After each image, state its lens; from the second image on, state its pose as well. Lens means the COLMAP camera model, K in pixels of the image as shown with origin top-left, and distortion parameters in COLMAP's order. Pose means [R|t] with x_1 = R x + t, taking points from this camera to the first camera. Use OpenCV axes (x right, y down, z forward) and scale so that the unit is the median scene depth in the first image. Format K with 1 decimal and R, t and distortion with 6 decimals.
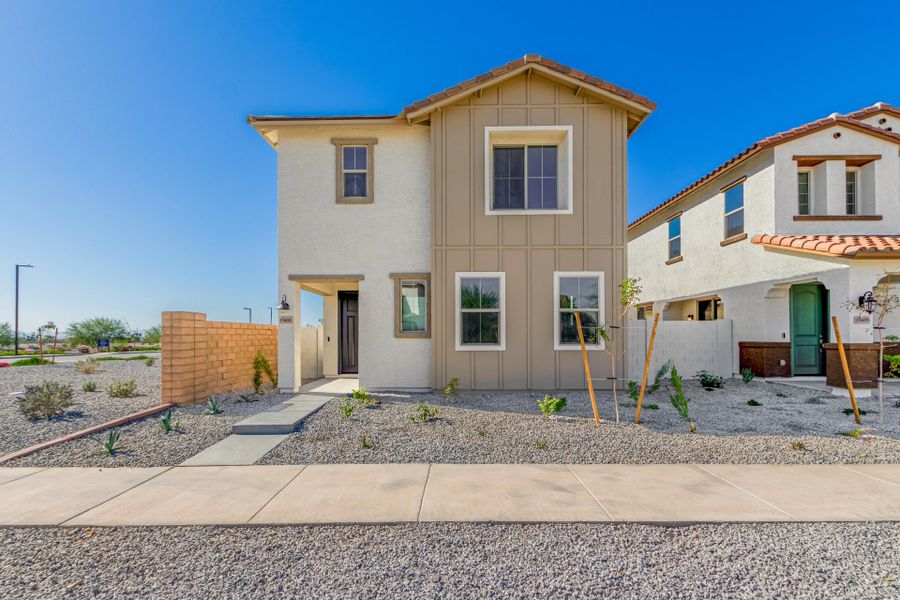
lens RADIAL K [[424.7, 0, 449.4], [0, 424.7, 335.2], [0, 0, 1]] dist [0.002687, -0.000114]
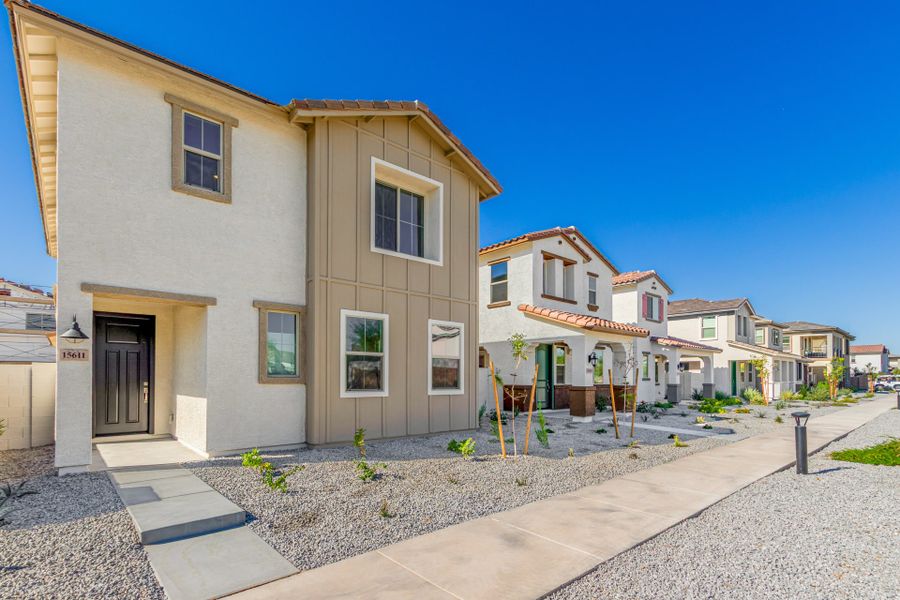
lens RADIAL K [[439.5, 0, 450.1], [0, 439.5, 375.2], [0, 0, 1]] dist [0.000821, 0.000241]
pose [[0.738156, 0.009212, 0.674568, -0.422848], [-0.007281, 0.999957, -0.005688, -0.007364], [-0.674591, -0.000713, 0.738191, 0.169850]]
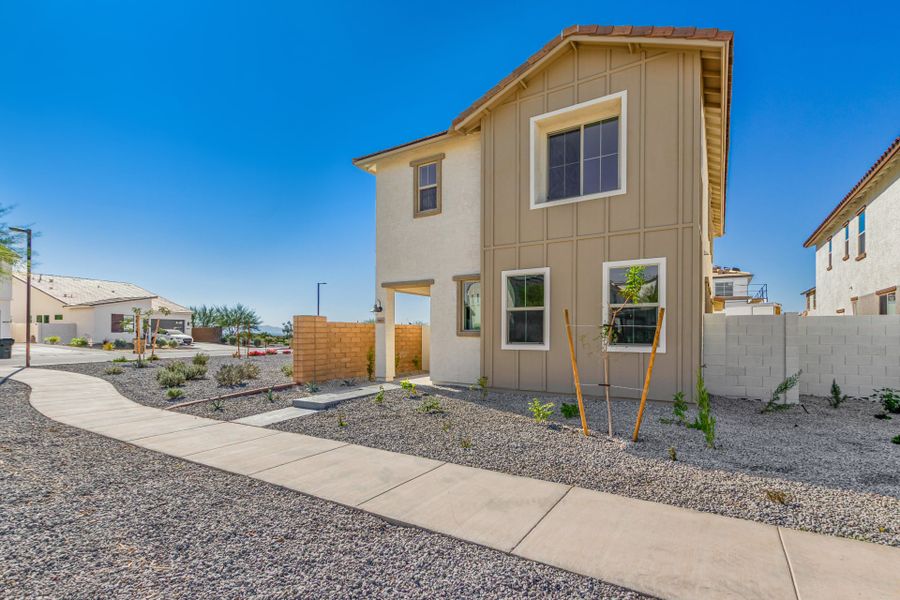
lens RADIAL K [[424.7, 0, 449.4], [0, 424.7, 335.2], [0, 0, 1]] dist [0.002687, -0.000114]
pose [[0.851940, 0.006812, -0.523596, 0.424546], [-0.005159, 0.999976, 0.004614, -0.001059], [0.523615, -0.001230, 0.851954, 0.079026]]
